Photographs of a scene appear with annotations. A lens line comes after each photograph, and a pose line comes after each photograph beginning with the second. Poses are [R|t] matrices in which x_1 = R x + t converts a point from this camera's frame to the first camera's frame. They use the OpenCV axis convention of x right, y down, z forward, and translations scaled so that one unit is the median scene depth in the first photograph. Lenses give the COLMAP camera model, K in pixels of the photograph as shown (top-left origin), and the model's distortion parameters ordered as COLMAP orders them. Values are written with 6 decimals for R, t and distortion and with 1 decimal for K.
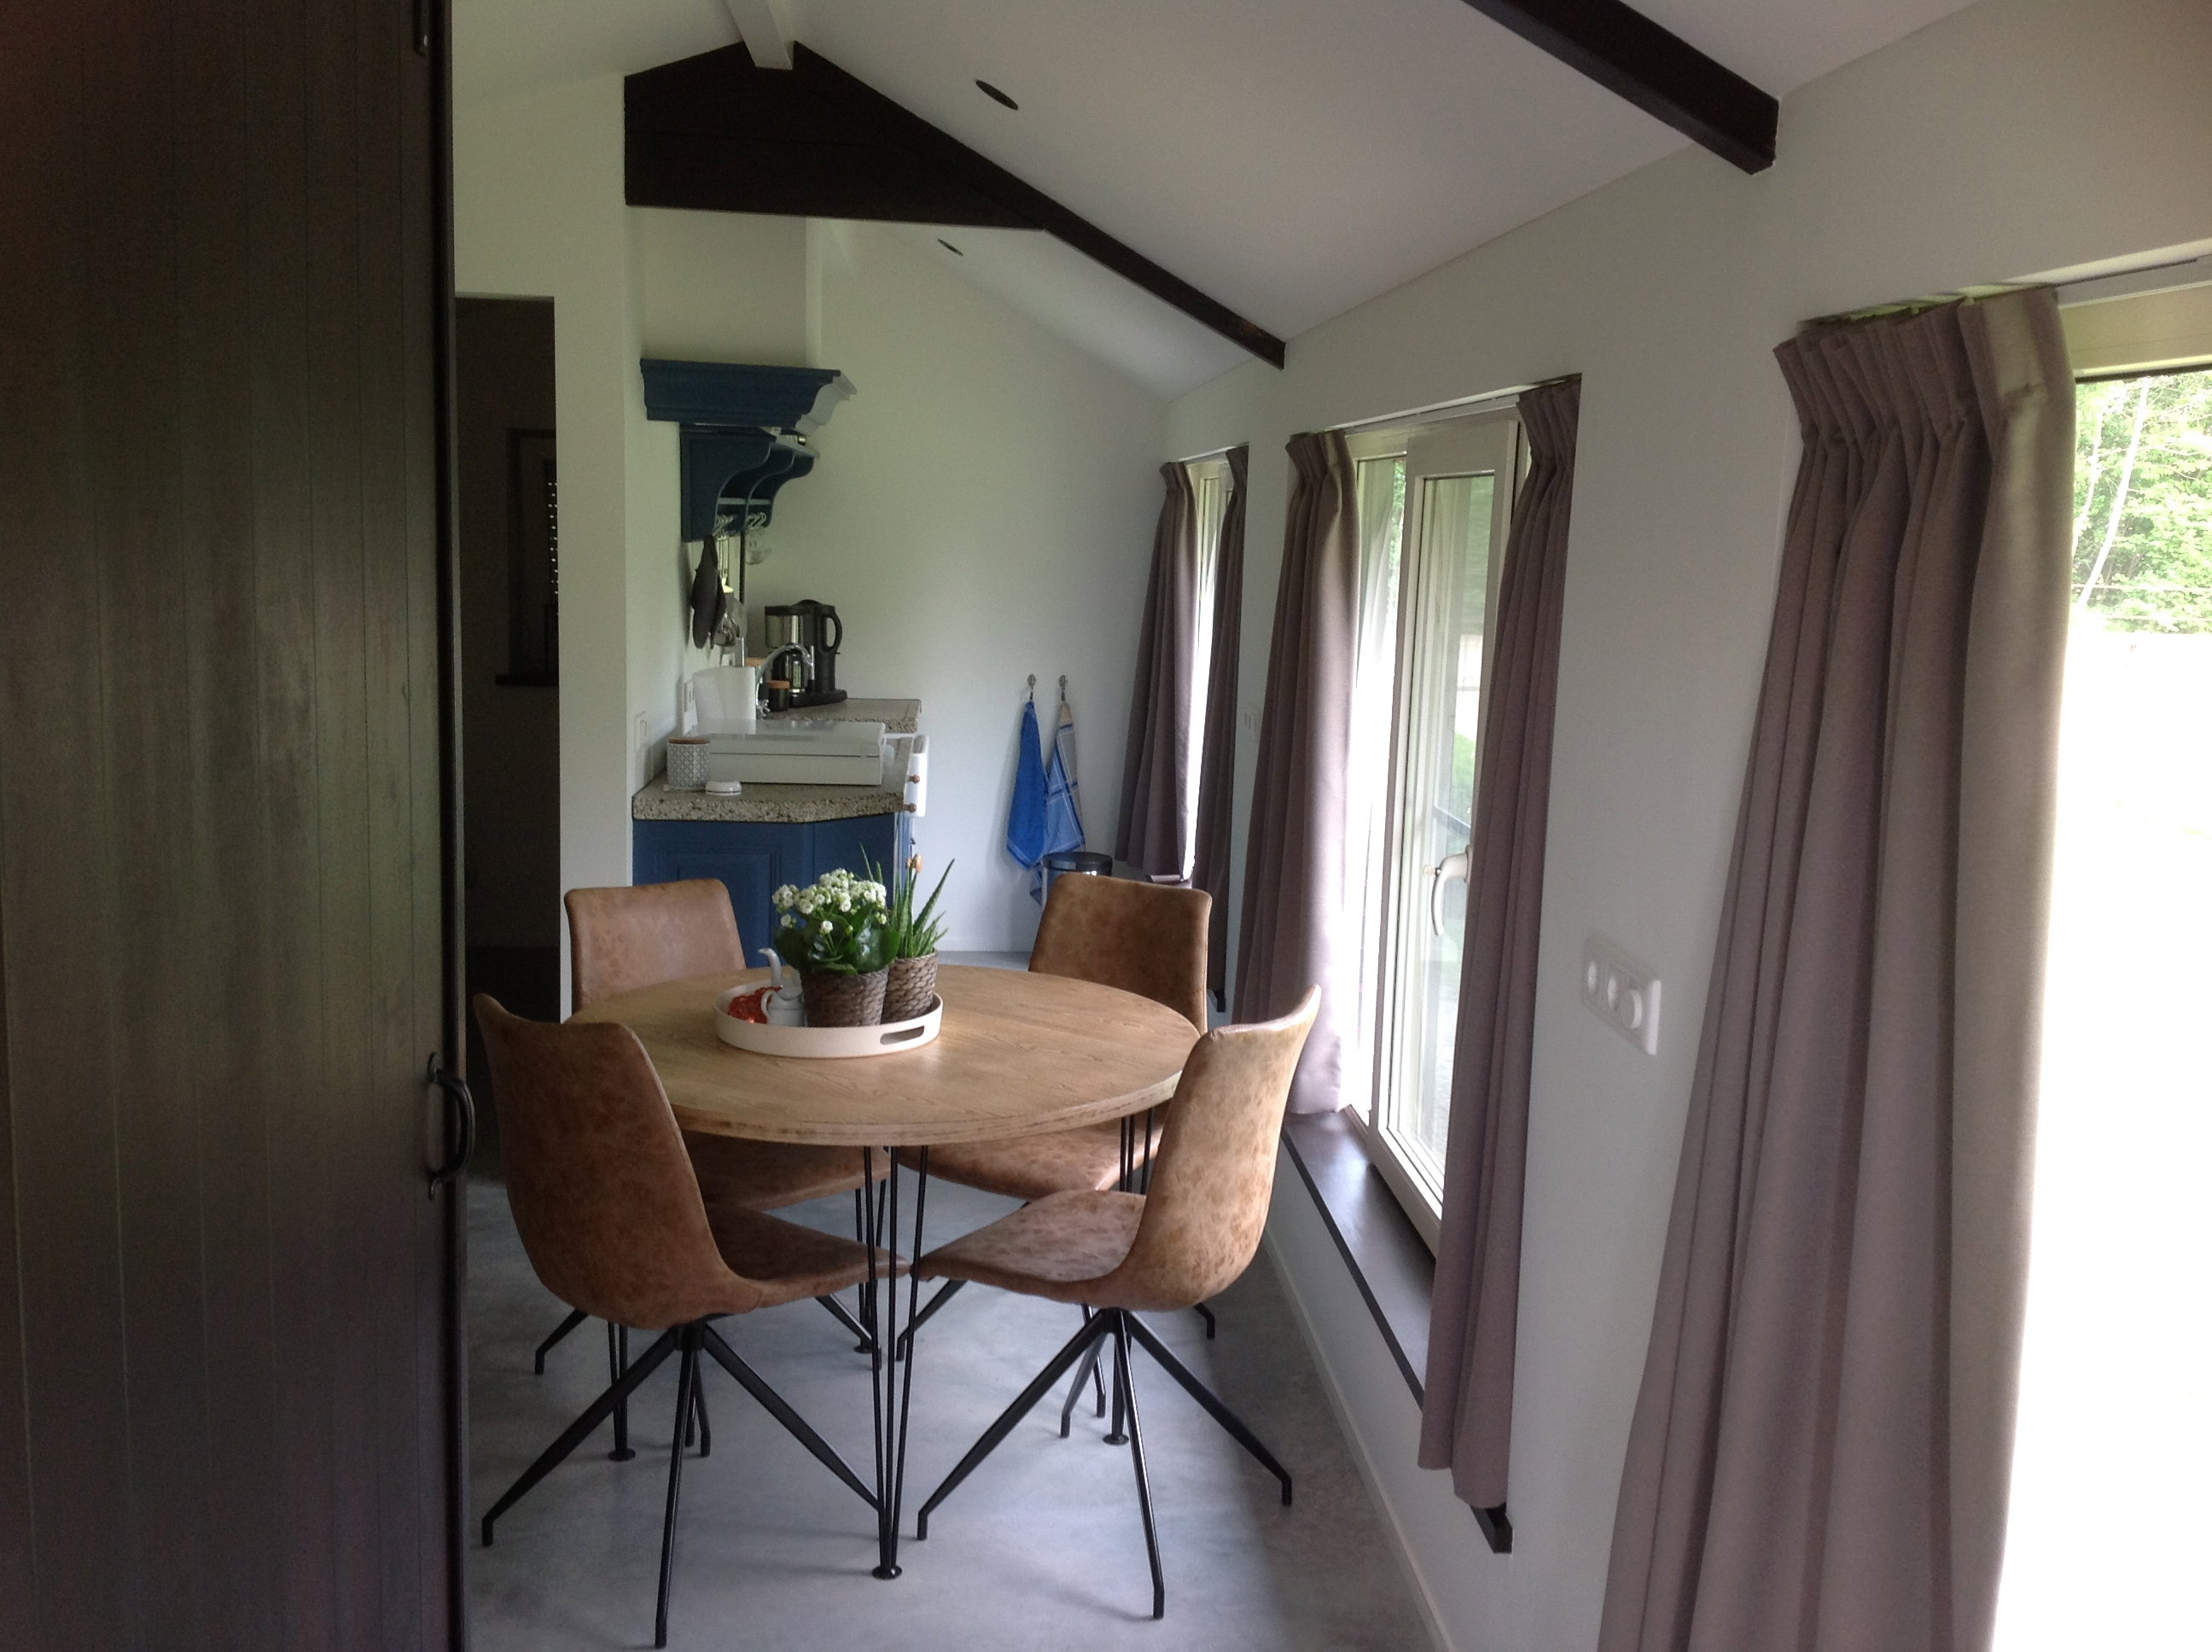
lens RADIAL K [[2079.9, 0, 1089.5], [0, 2079.9, 822.6], [0, 0, 1]] dist [0.211445, -0.539884]
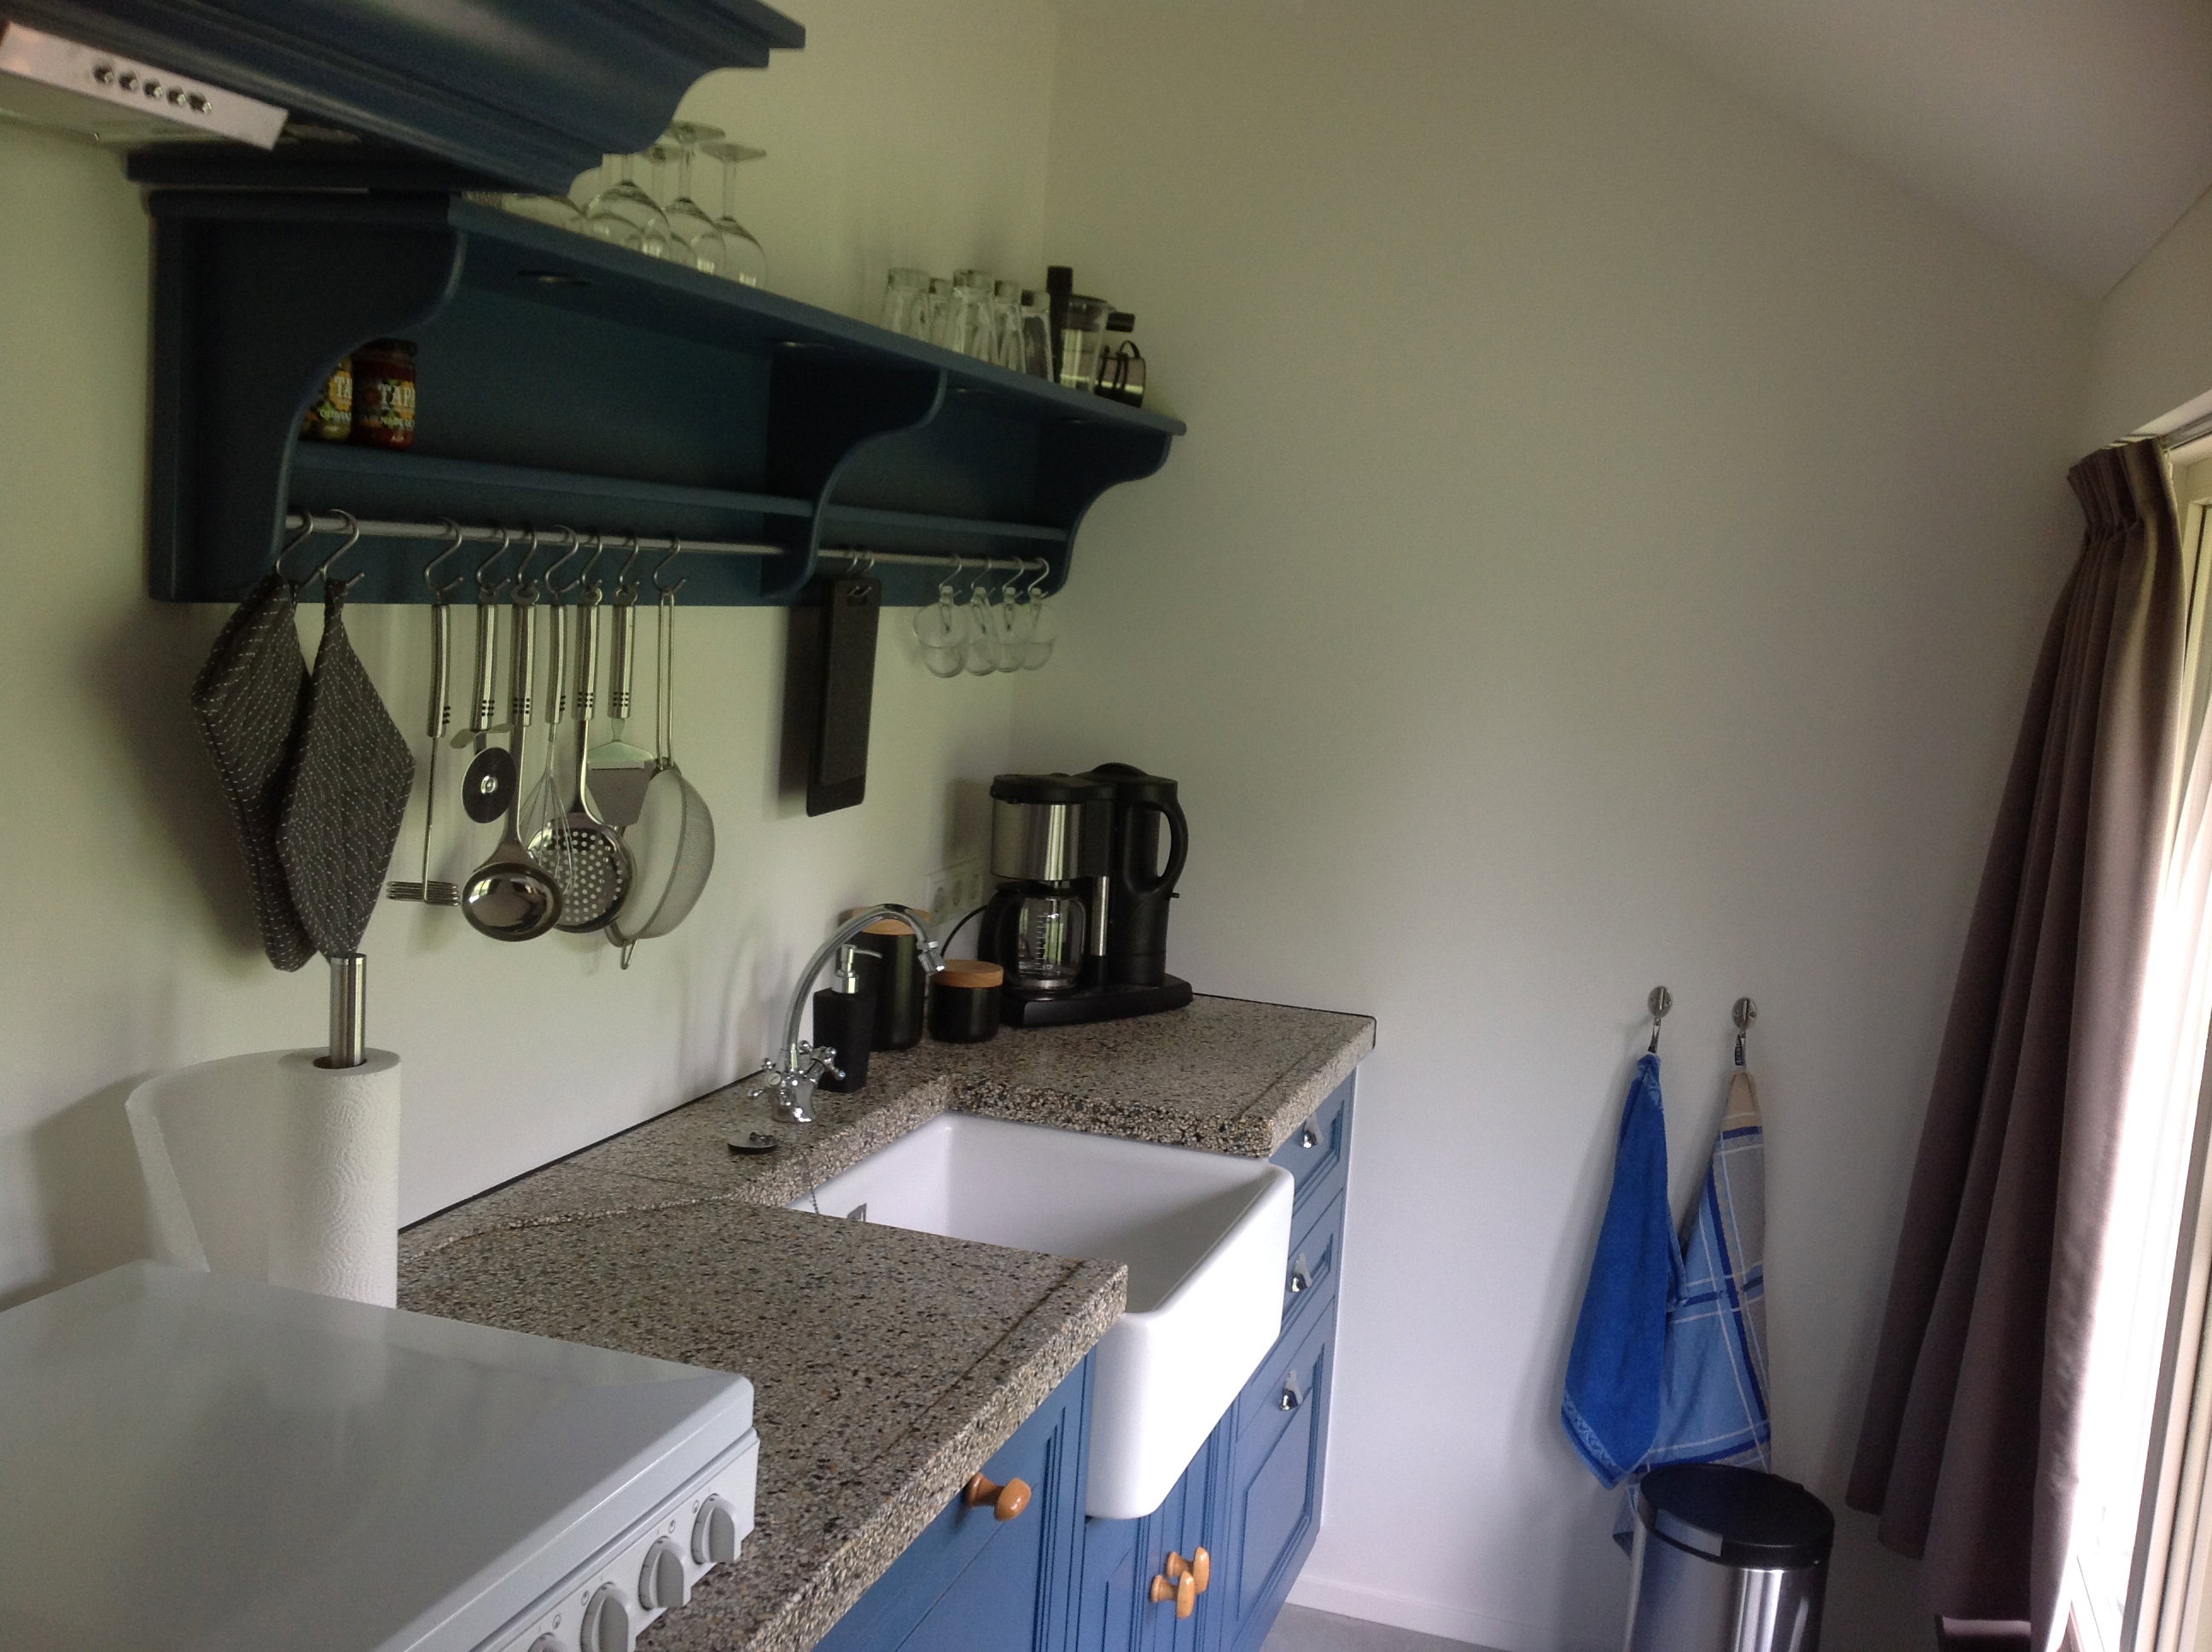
lens RADIAL K [[2079.9, 0, 1089.5], [0, 2079.9, 822.6], [0, 0, 1]] dist [0.211445, -0.539884]
pose [[0.924243, 0.084794, -0.372271, 0.017990], [-0.095287, 0.995401, -0.009843, -0.087845], [0.369724, 0.044570, 0.928072, 0.592070]]
